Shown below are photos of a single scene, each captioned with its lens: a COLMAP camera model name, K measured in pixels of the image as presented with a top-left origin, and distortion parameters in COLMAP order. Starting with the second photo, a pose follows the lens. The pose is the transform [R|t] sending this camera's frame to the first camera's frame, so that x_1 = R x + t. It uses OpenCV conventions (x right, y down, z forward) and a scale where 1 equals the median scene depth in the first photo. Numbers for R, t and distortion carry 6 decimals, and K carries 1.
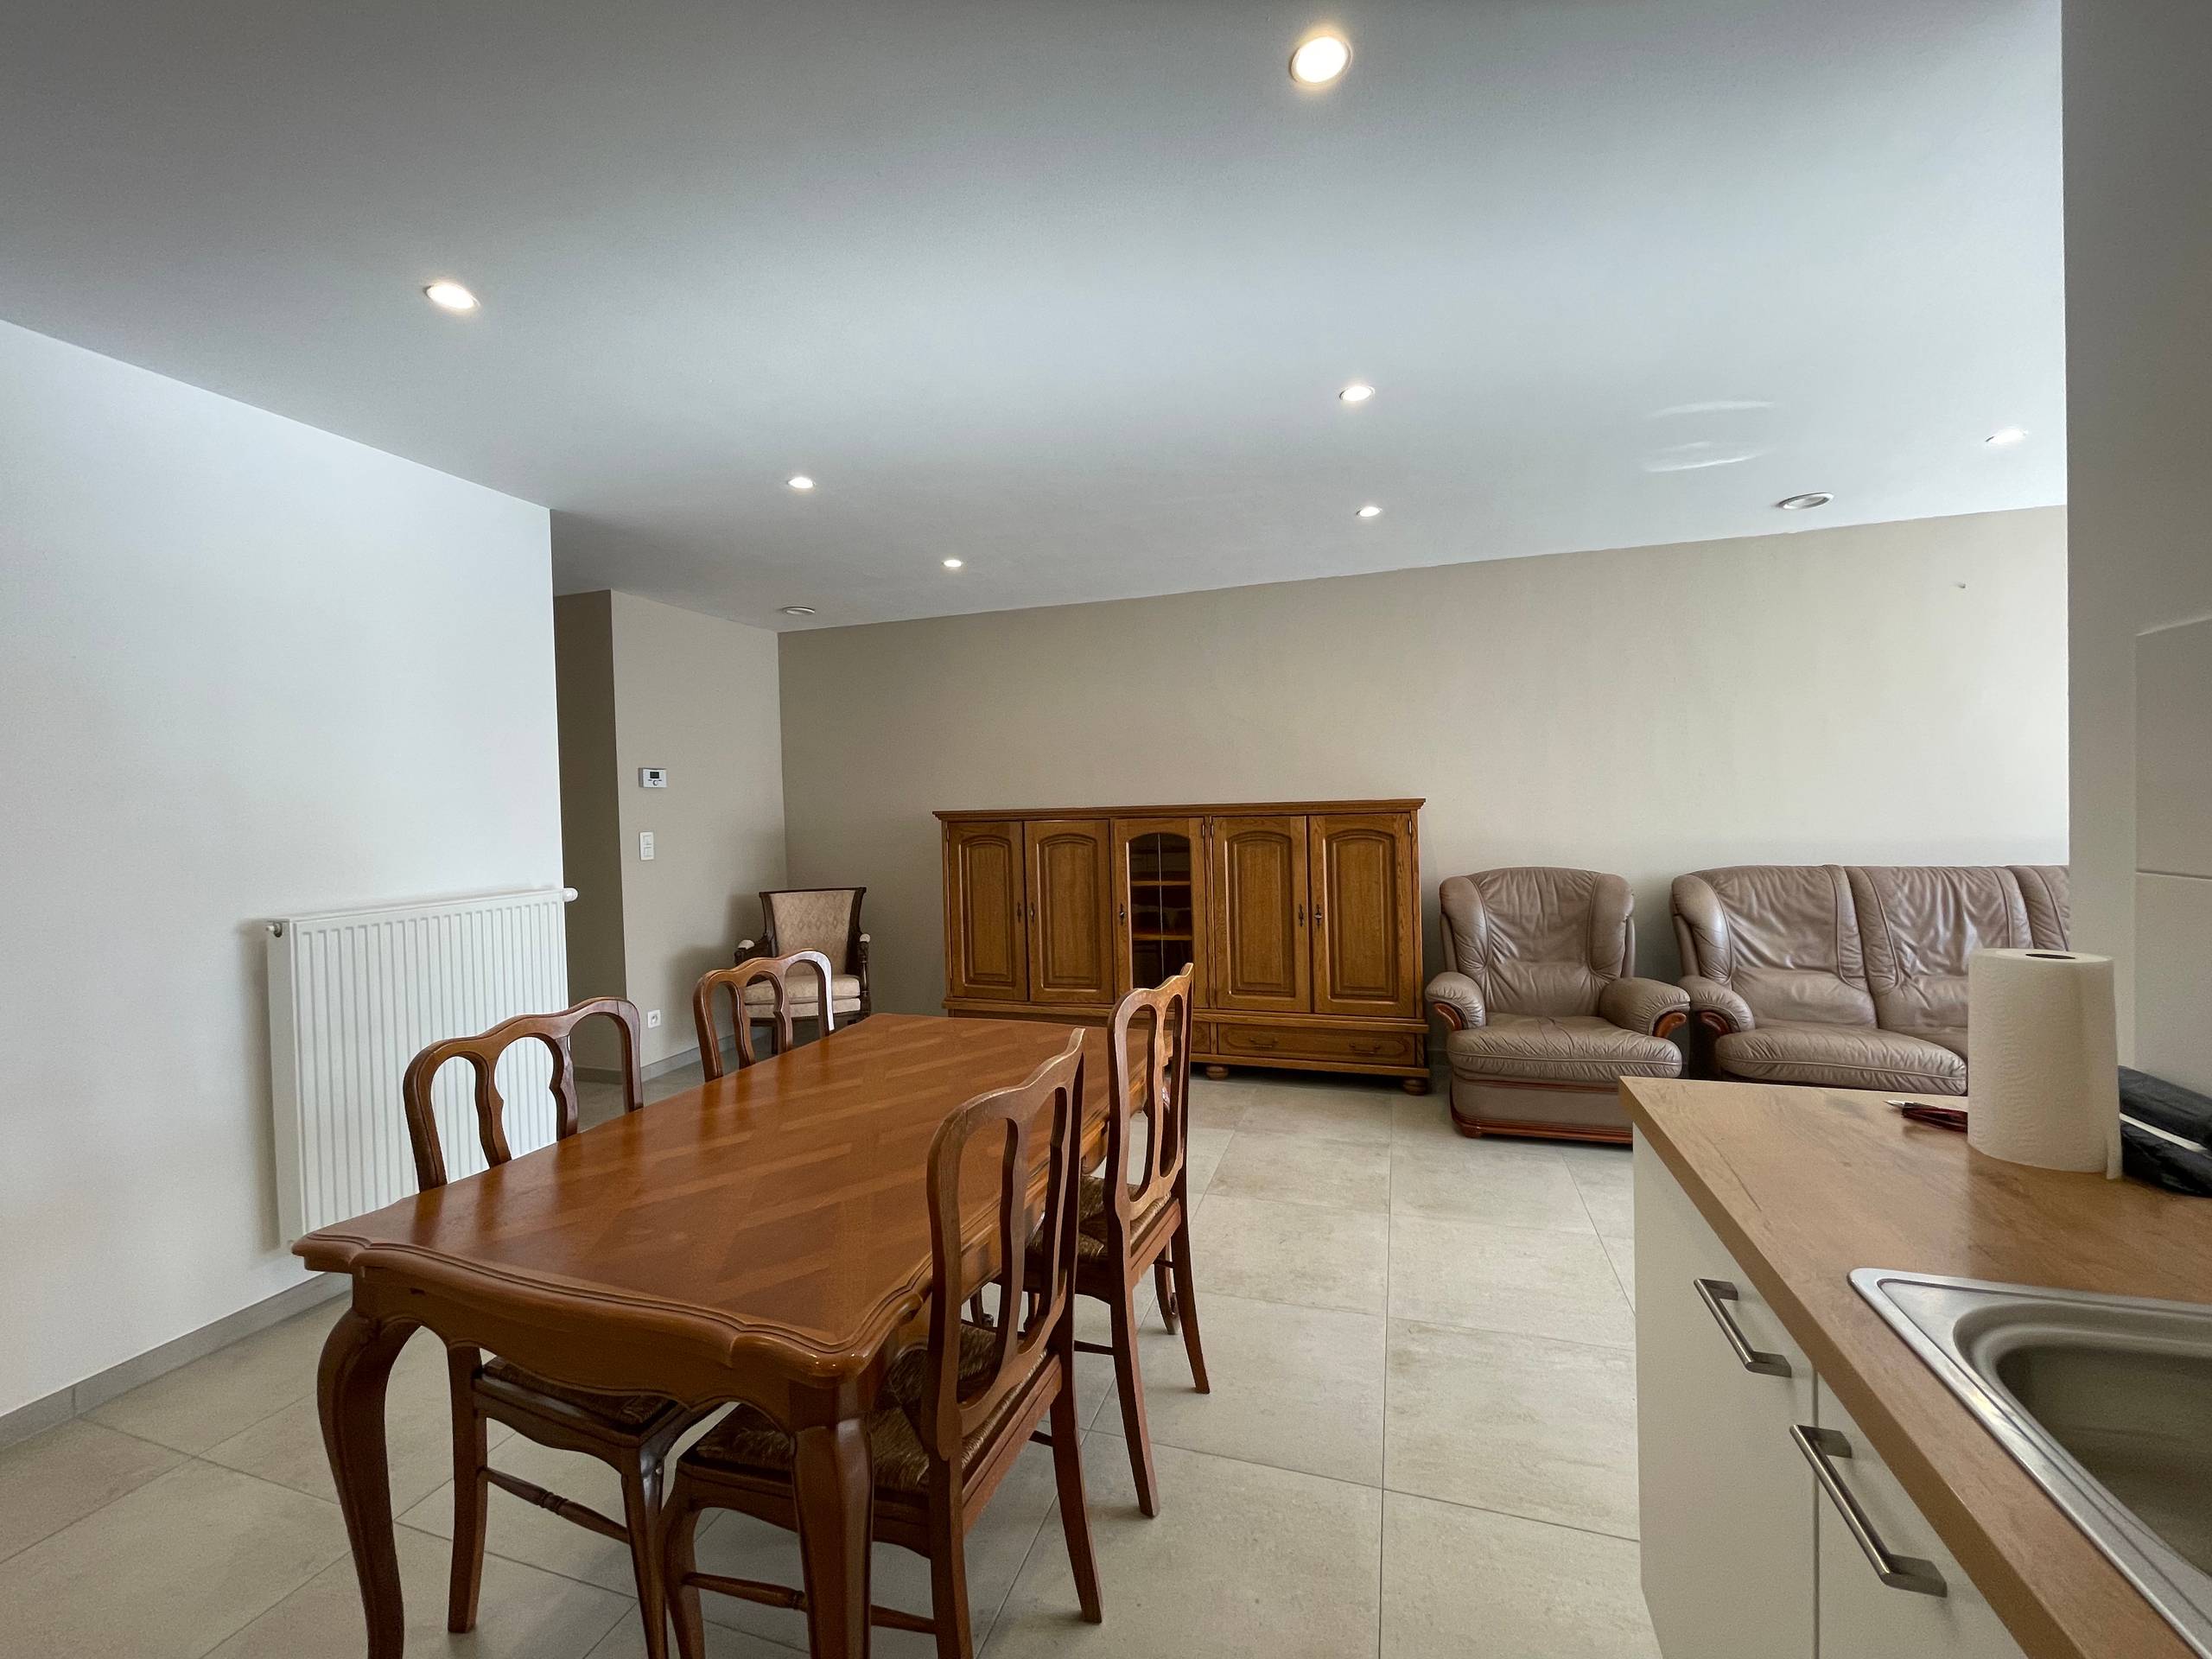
lens RADIAL K [[893.5, 0, 1114.0], [0, 893.5, 829.7], [0, 0, 1]] dist [-0.000390, 0.000034]
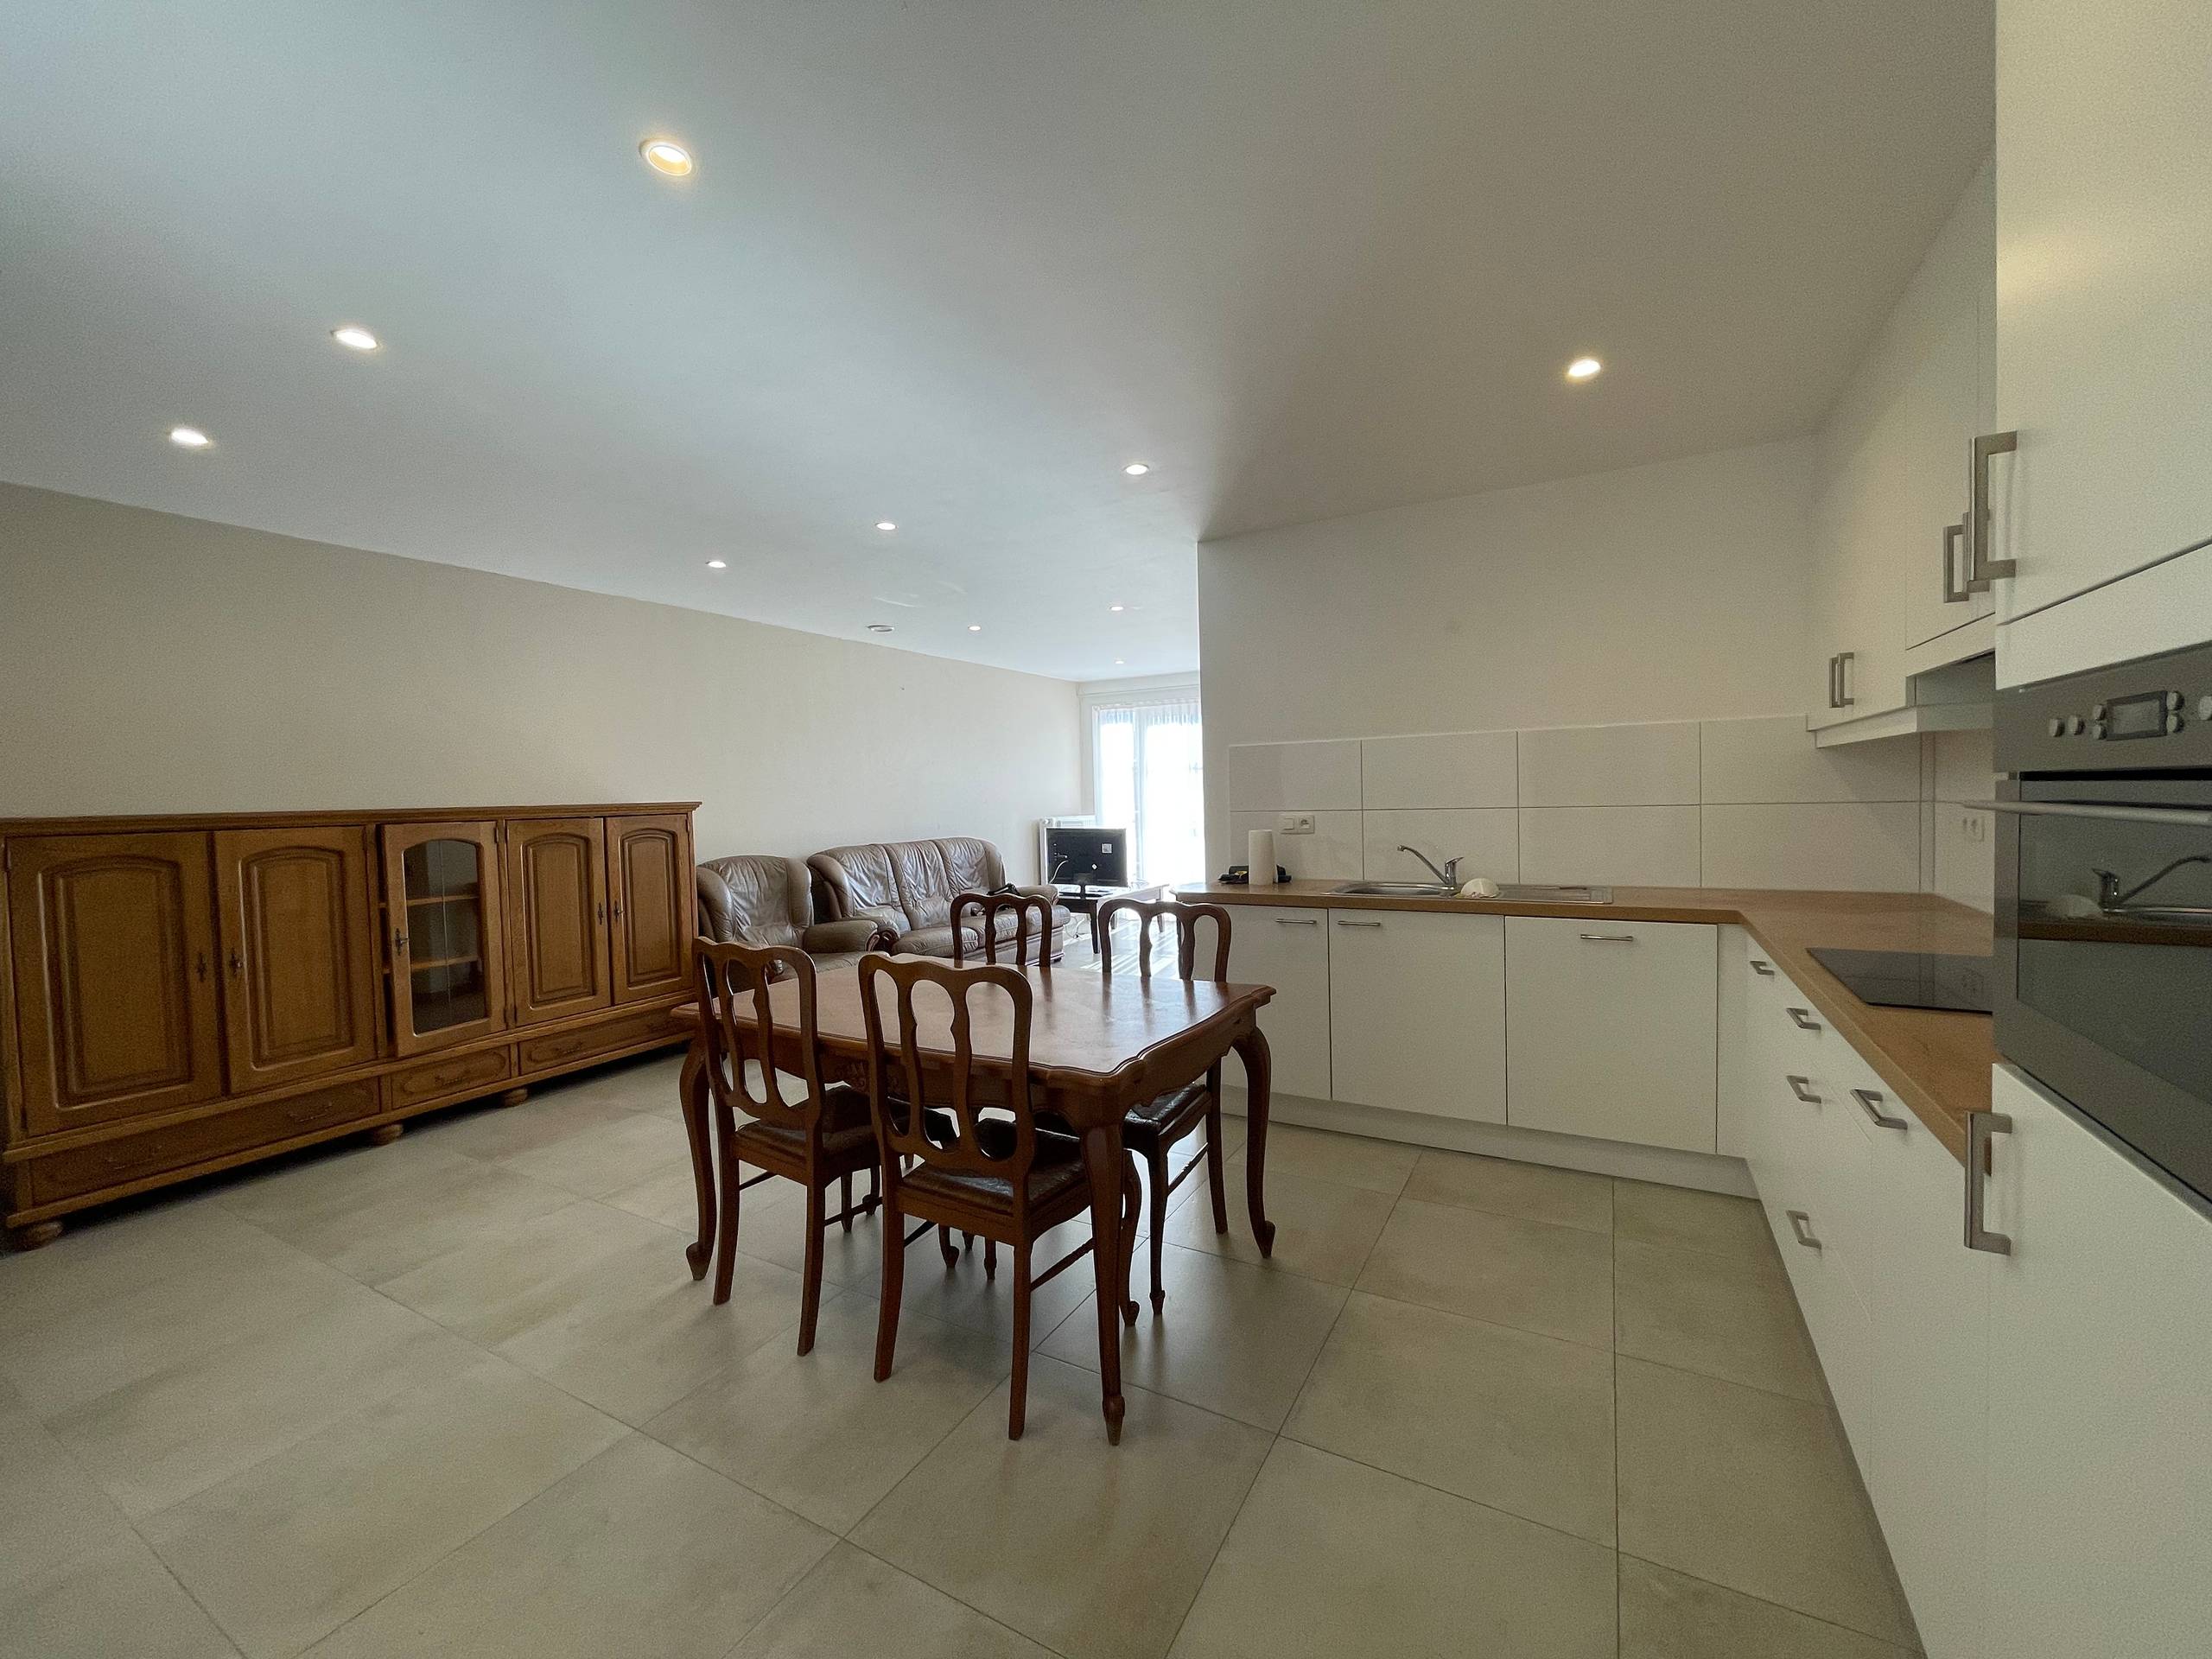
lens RADIAL K [[893.5, 0, 1110.3], [0, 893.5, 828.6], [0, 0, 1]] dist [-0.000390, 0.000034]
pose [[0.199841, -0.019340, 0.979638, -0.684531], [0.041477, 0.999076, 0.011262, 0.010256], [-0.978950, 0.038382, 0.200458, 0.209730]]
